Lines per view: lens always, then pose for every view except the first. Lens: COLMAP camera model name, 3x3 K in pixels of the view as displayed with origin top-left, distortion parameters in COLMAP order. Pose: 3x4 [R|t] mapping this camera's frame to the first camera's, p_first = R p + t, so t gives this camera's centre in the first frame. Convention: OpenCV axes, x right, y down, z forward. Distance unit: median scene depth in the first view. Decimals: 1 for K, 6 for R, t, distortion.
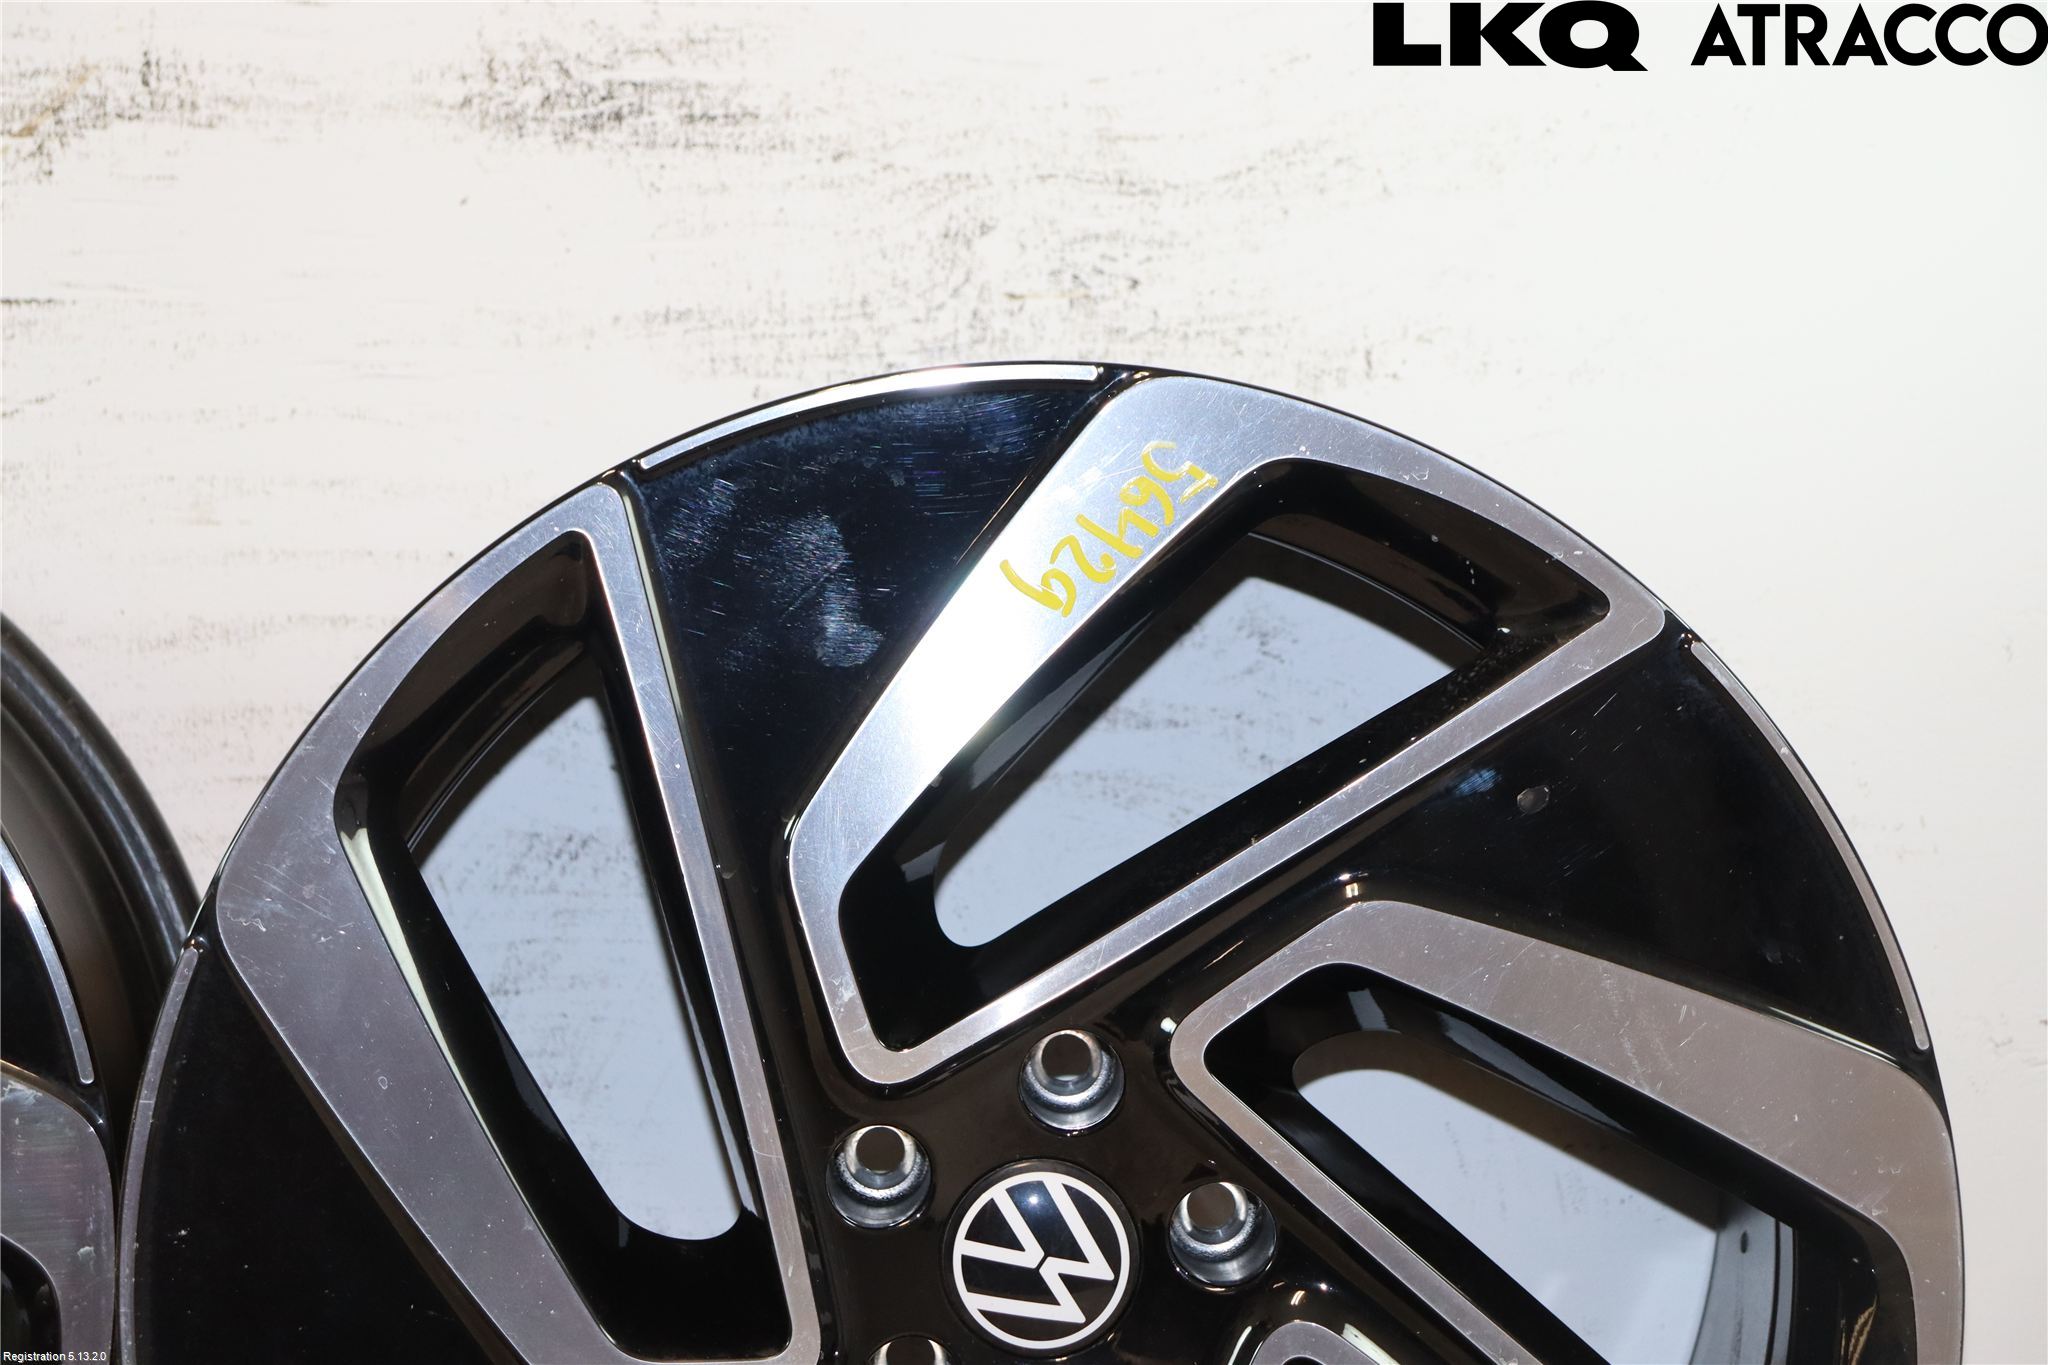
lens RADIAL K [[4335.3, 0, 1015.9], [0, 4335.3, 687.8], [0, 0, 1]] dist [0.268415, 0.804772]
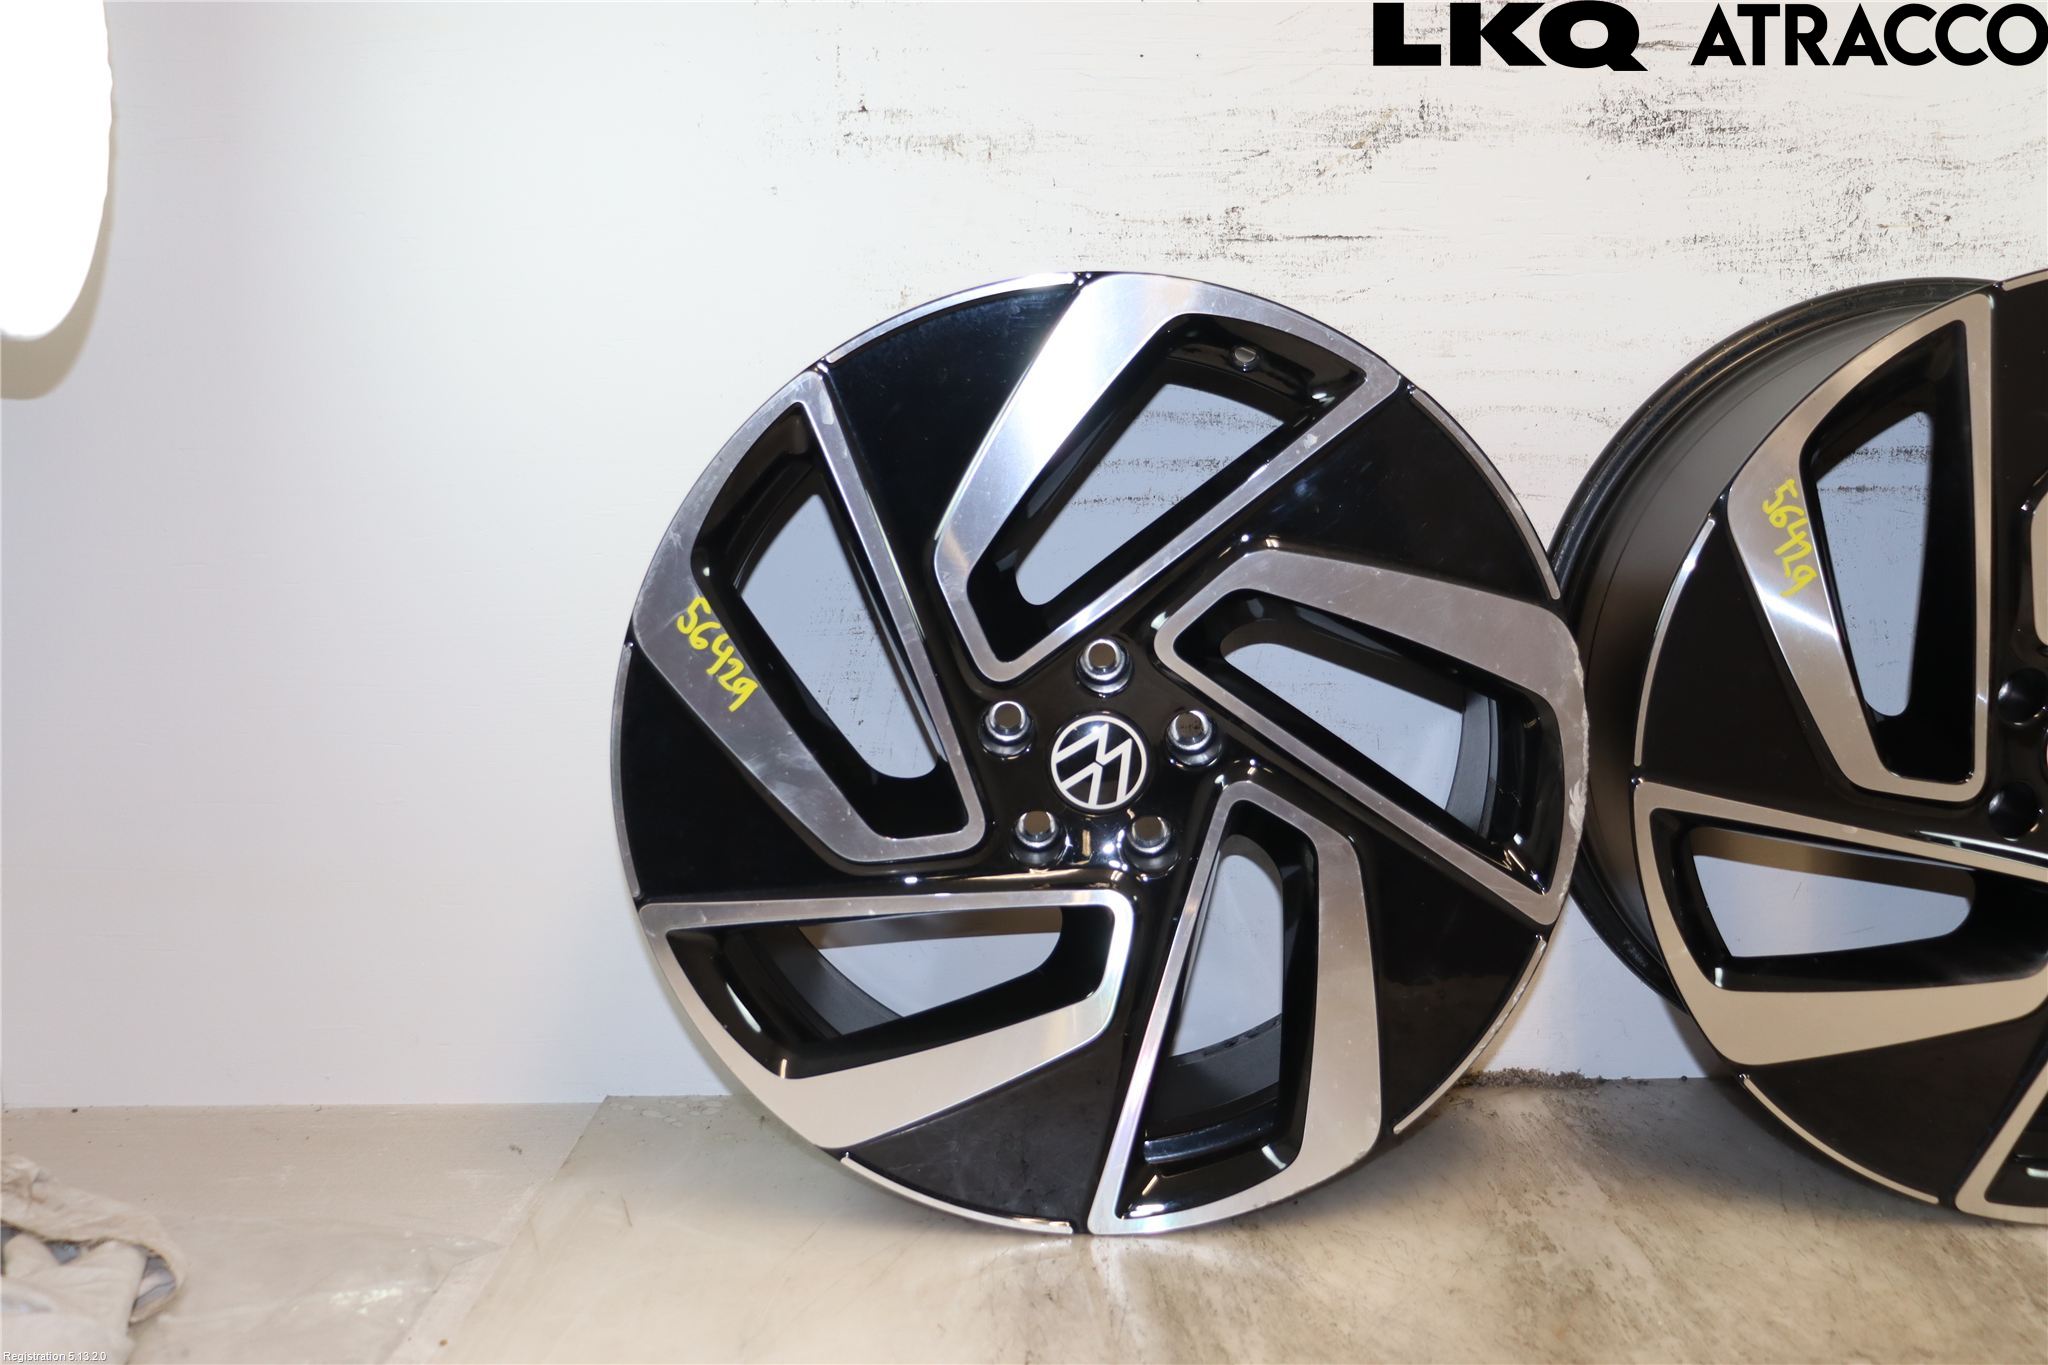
lens RADIAL K [[2044.6, 0, 1026.1], [0, 2044.6, 704.2], [0, 0, 1]] dist [-0.133952, 0.207849]
pose [[0.999634, -0.014282, -0.022981, -0.345839], [0.017124, 0.991540, 0.128667, -0.005112], [0.020949, -0.129014, 0.991422, 0.129185]]
